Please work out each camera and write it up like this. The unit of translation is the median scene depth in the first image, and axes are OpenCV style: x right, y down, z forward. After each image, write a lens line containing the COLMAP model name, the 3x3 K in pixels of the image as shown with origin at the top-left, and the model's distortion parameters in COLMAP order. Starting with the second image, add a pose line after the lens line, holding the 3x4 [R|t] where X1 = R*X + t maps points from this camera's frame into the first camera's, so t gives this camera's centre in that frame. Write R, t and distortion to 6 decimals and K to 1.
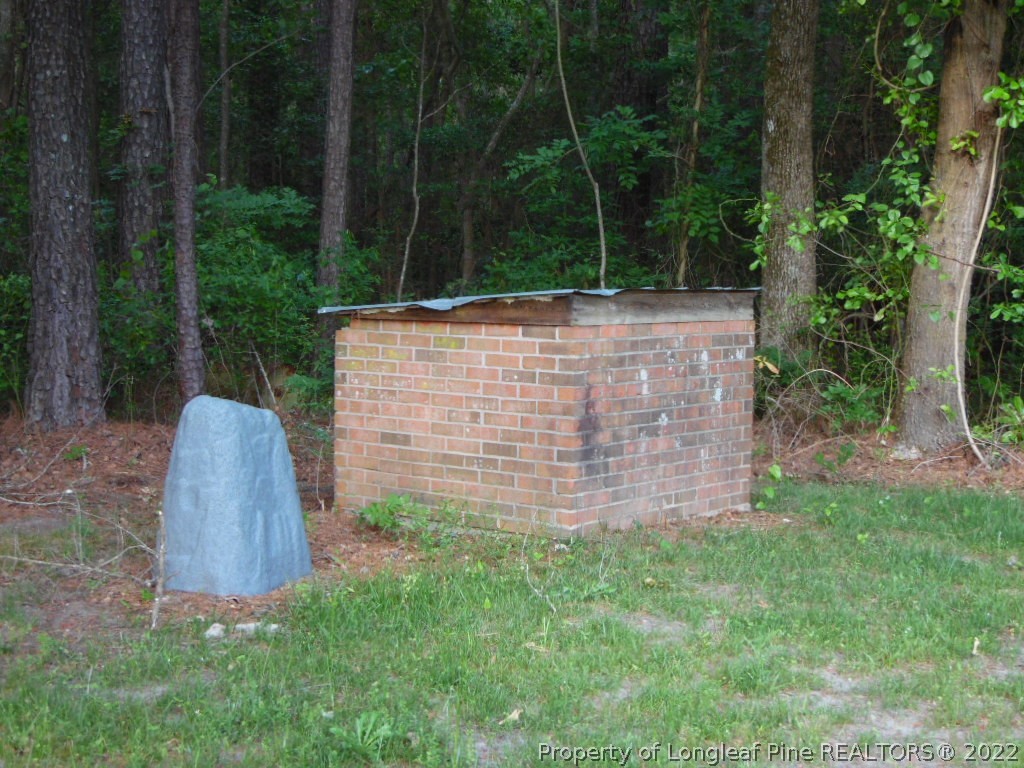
lens RADIAL K [[1782.8, 0, 511.7], [0, 1782.8, 385.4], [0, 0, 1]] dist [0.029534, 0.000000]
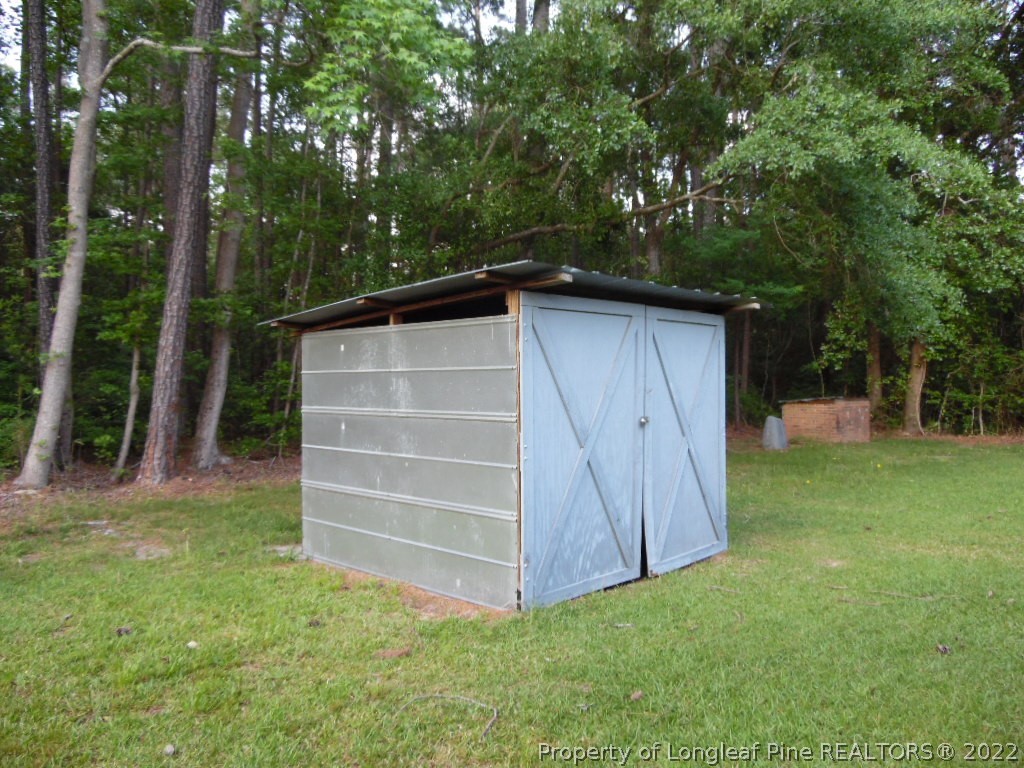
lens RADIAL K [[764.6, 0, 510.8], [0, 764.6, 379.0], [0, 0, 1]] dist [-0.033852, 0.060174]
pose [[0.962182, -0.018884, -0.271751, -0.213148], [-0.004498, 0.996357, -0.085161, 0.070459], [0.272369, 0.083163, 0.958592, -1.119845]]
